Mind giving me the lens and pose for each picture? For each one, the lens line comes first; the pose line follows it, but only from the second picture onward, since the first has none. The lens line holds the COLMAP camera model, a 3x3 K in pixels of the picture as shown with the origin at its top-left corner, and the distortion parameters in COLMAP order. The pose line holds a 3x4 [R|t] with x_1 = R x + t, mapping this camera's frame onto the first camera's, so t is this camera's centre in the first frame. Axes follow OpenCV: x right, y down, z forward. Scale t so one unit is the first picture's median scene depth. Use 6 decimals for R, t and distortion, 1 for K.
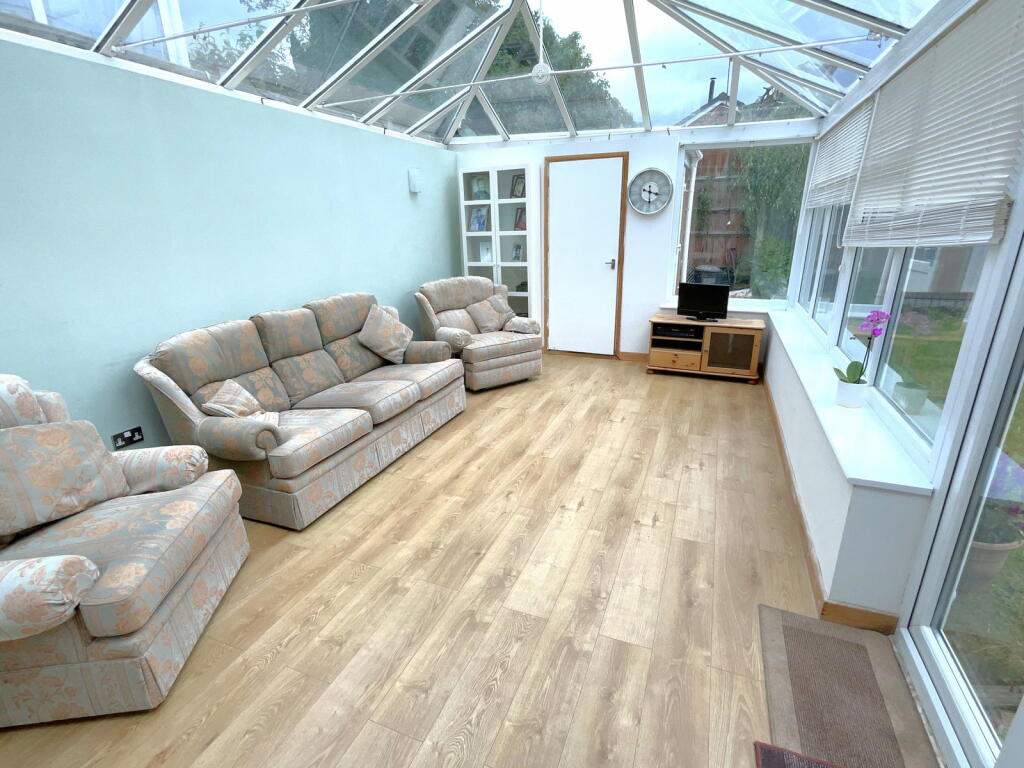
lens RADIAL K [[490.5, 0, 512.1], [0, 490.5, 385.8], [0, 0, 1]] dist [-0.000609, -0.000024]
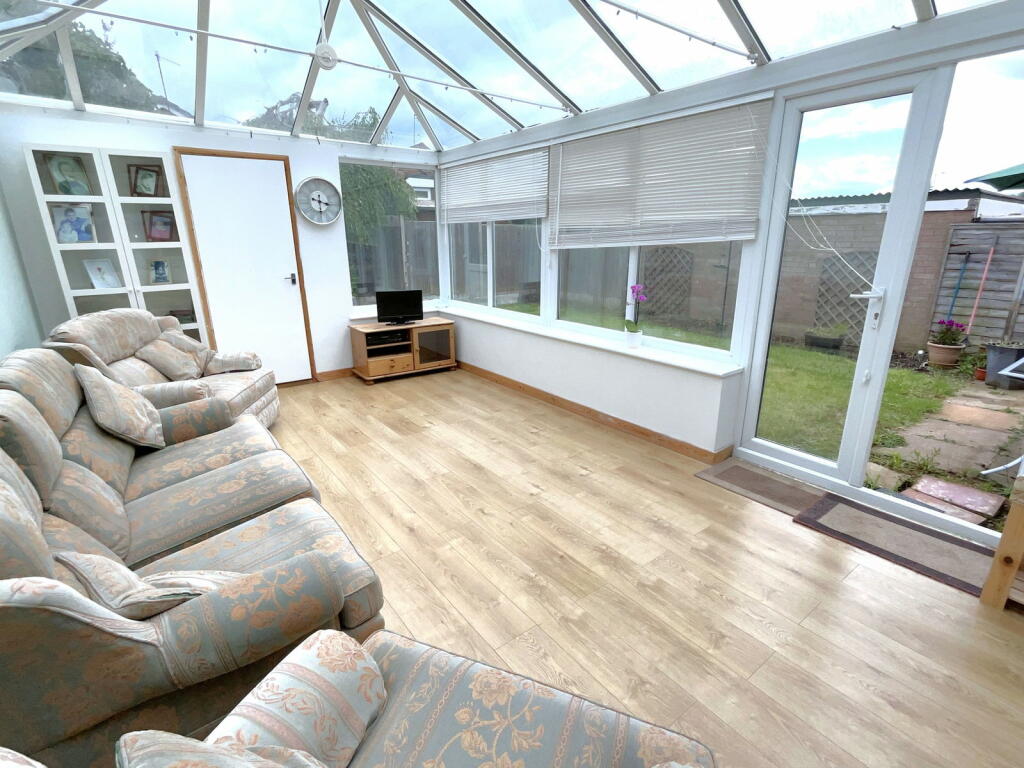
lens RADIAL K [[490.5, 0, 508.6], [0, 490.5, 387.6], [0, 0, 1]] dist [-0.000609, -0.000024]
pose [[0.522560, -0.239563, 0.818255, -0.412556], [0.266303, 0.957560, 0.110279, -0.058155], [-0.809947, 0.160276, 0.564179, 0.231233]]
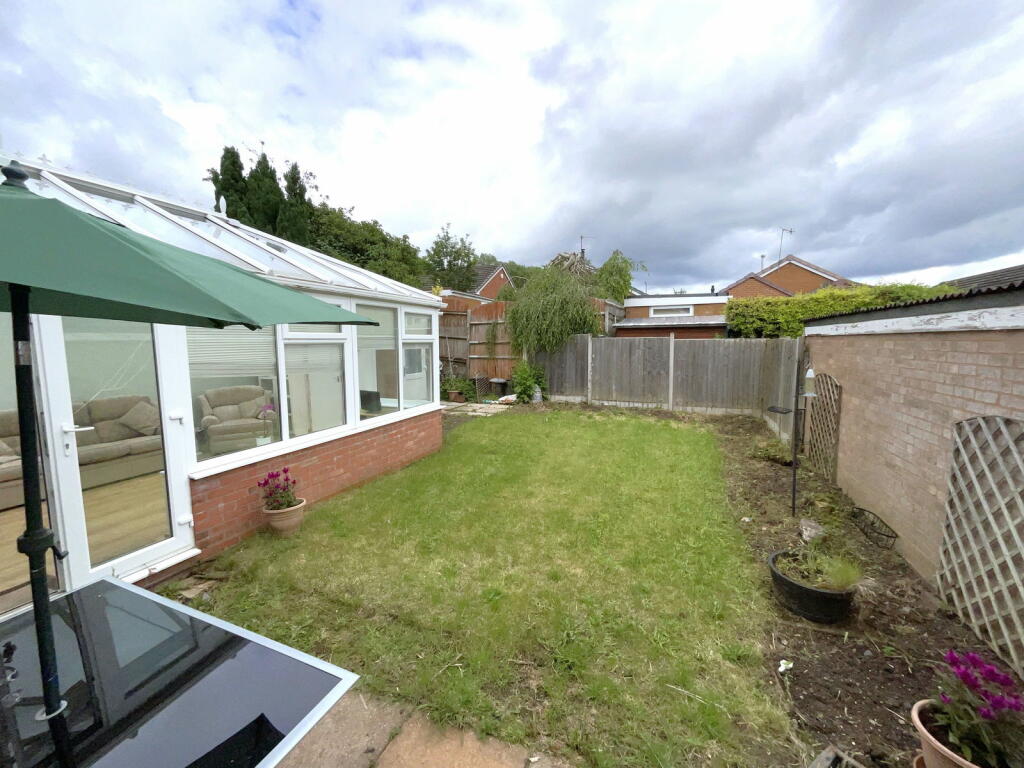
lens RADIAL K [[412.3, 0, 506.8], [0, 412.3, 380.7], [0, 0, 1]] dist [-0.001981, -0.000102]
pose [[0.999878, 0.001463, -0.015528, 0.872015], [-0.004775, 0.976494, -0.215492, 0.061821], [0.014847, 0.215540, 0.976382, -0.378597]]
